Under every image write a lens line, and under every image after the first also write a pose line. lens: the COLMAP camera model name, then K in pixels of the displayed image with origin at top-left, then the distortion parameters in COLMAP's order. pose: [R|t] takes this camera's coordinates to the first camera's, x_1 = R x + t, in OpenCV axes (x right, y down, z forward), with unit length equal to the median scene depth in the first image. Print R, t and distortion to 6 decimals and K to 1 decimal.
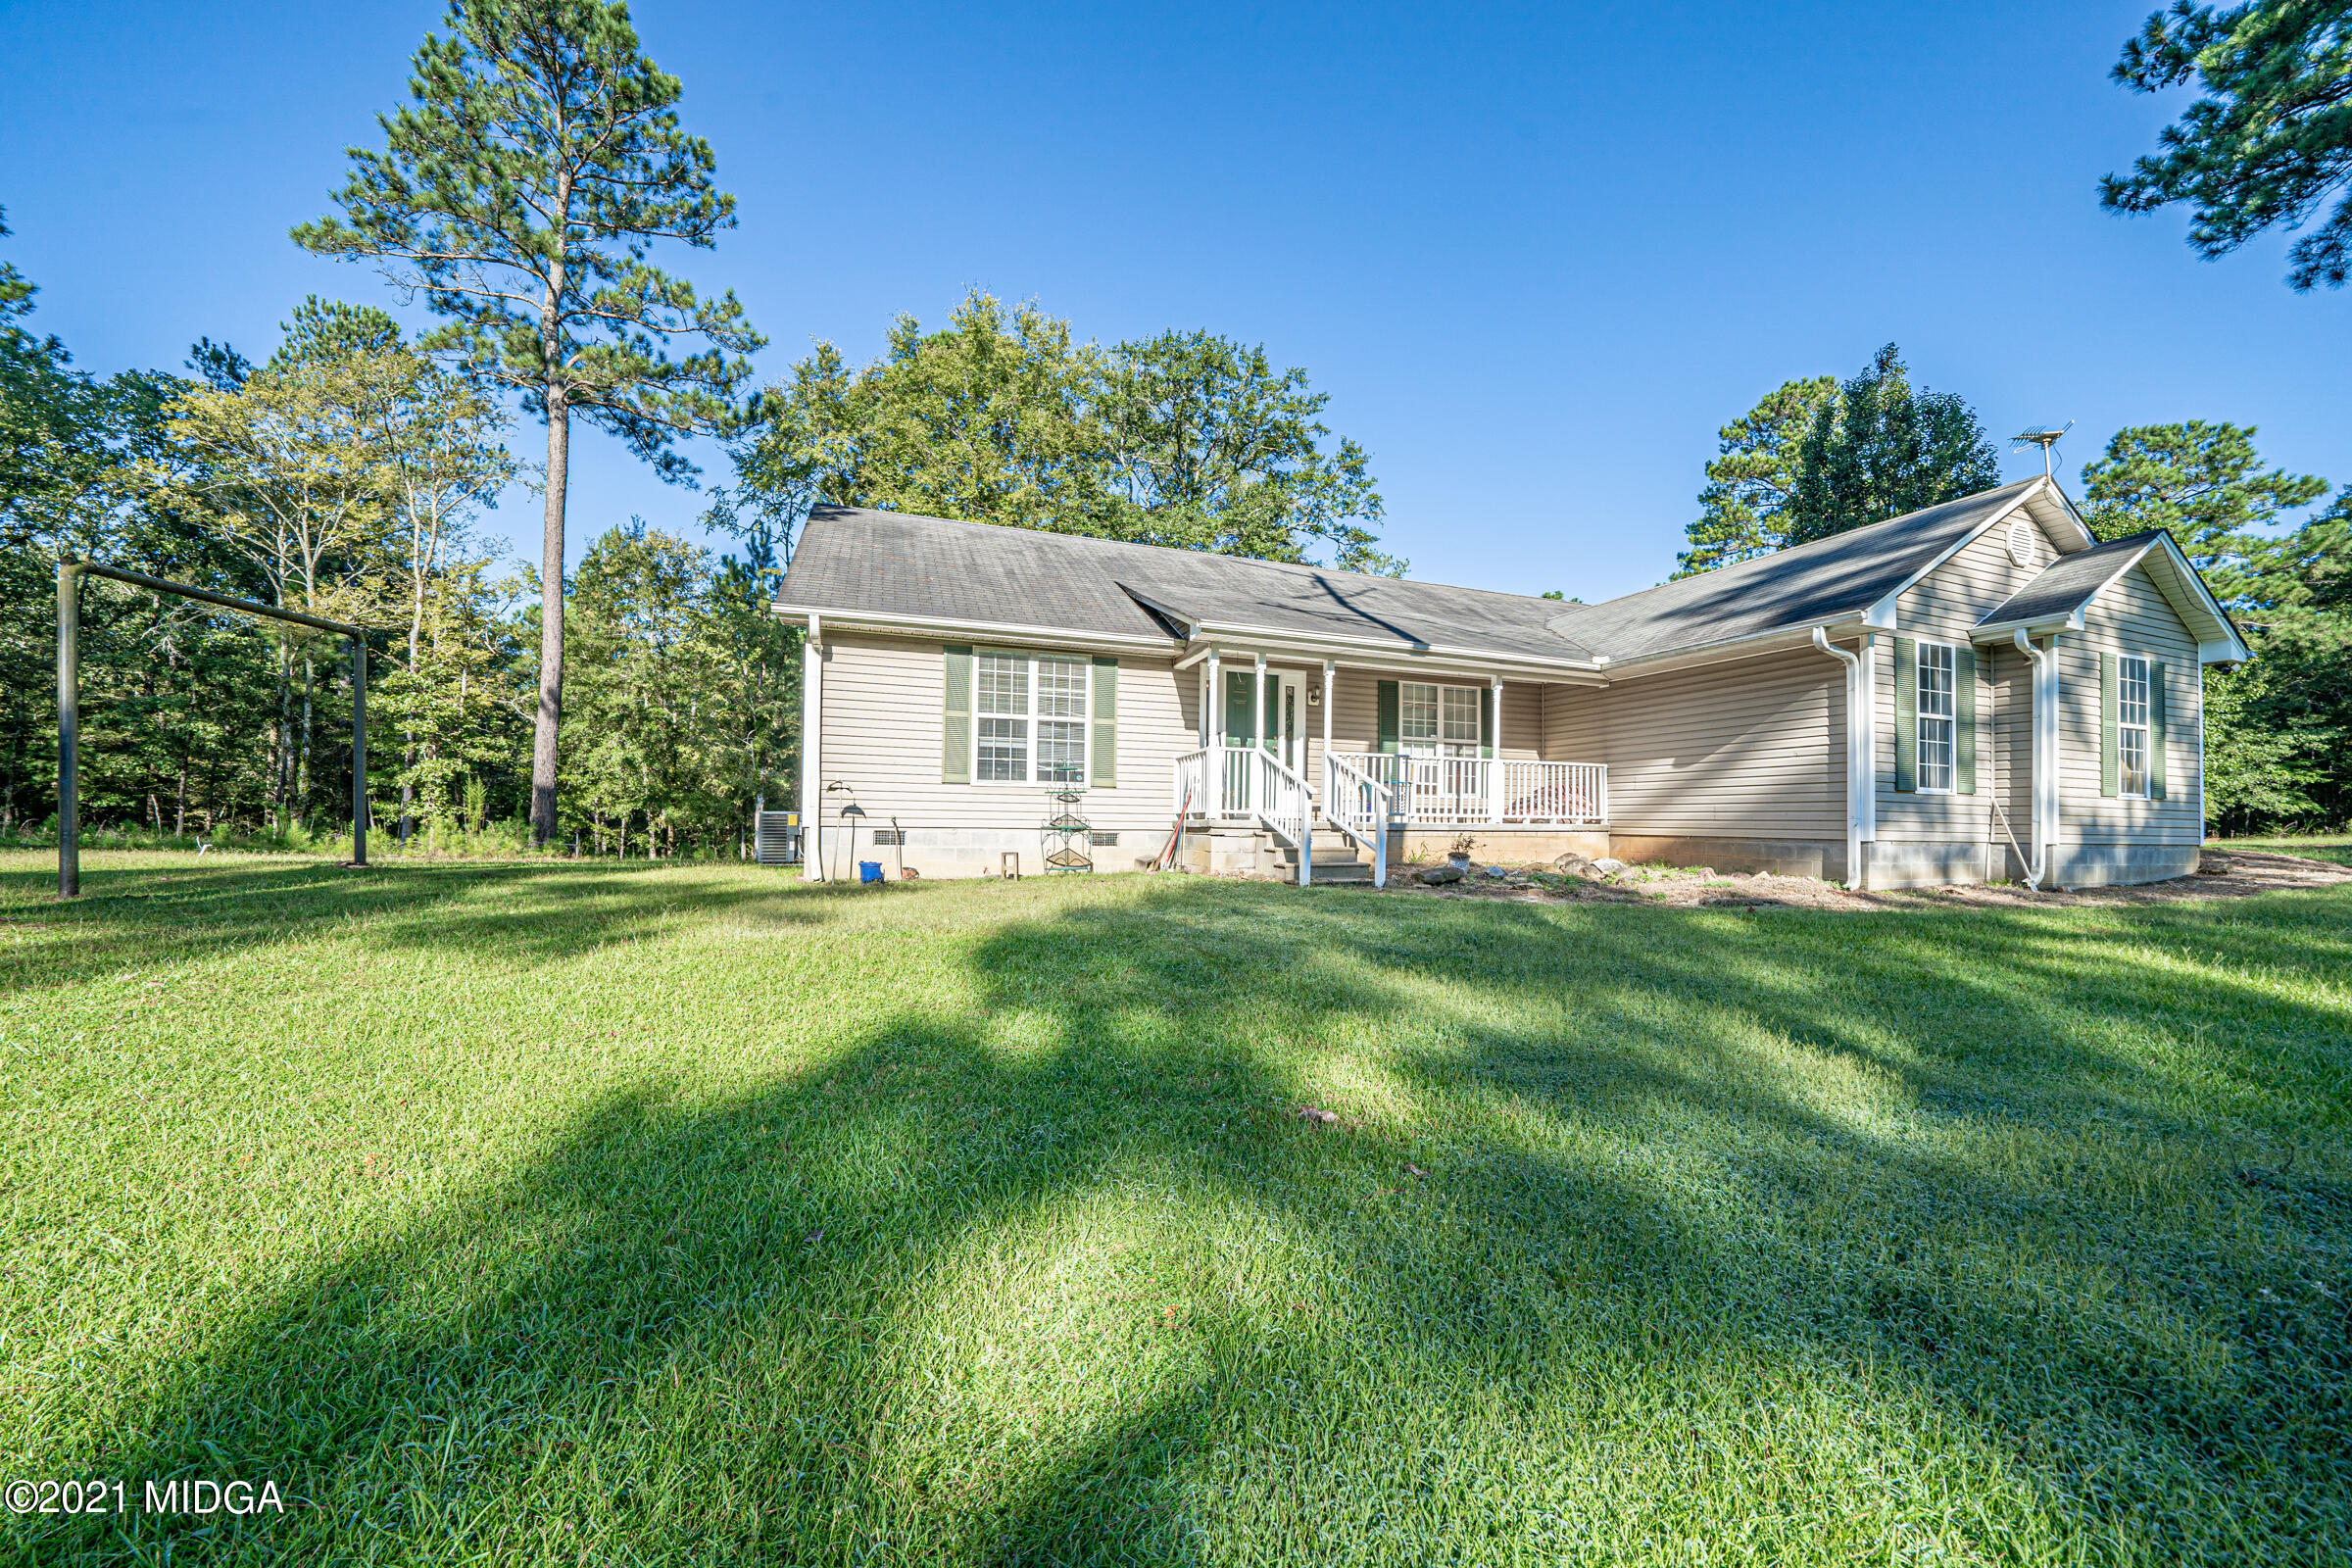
lens RADIAL K [[814.7, 0, 1183.7], [0, 814.7, 793.0], [0, 0, 1]] dist [-0.016726, -0.000037]
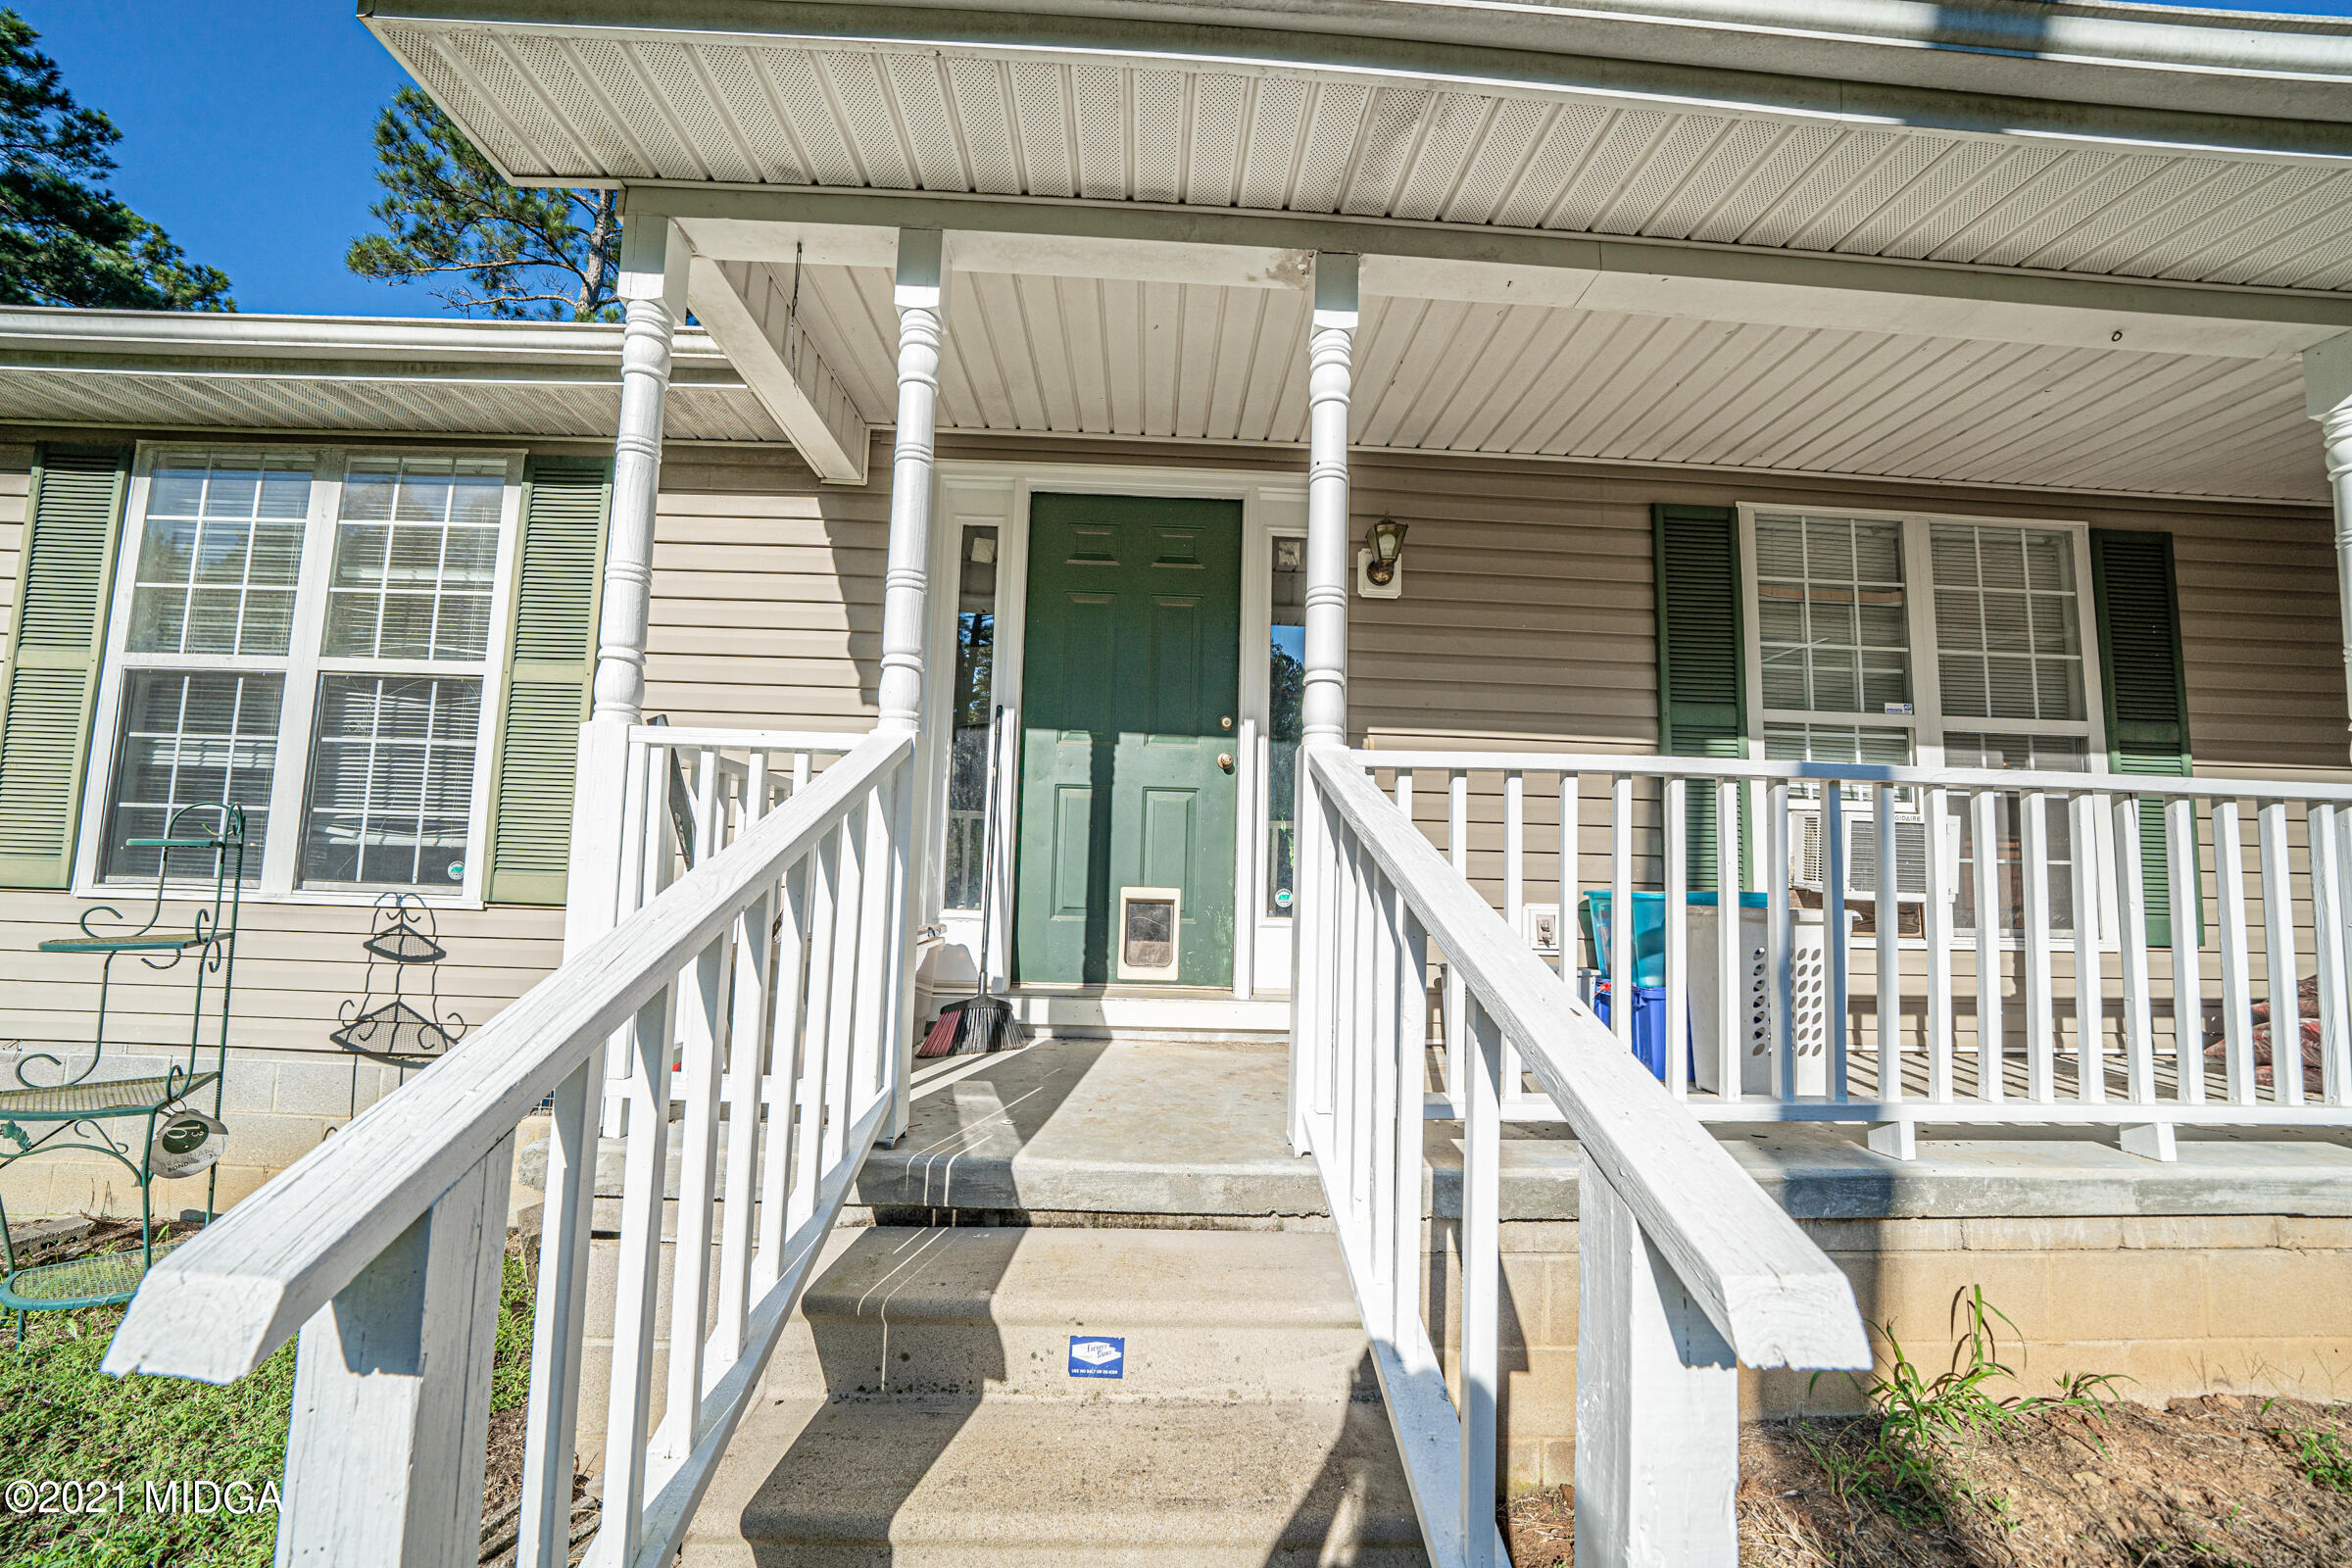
lens RADIAL K [[814.7, 0, 1169.6], [0, 814.7, 784.9], [0, 0, 1]] dist [-0.016726, -0.000037]
pose [[0.949084, -0.014232, -0.314702, 0.200502], [-0.007789, 0.997613, -0.068605, -0.031942], [0.314927, 0.067563, 0.946708, 0.824102]]
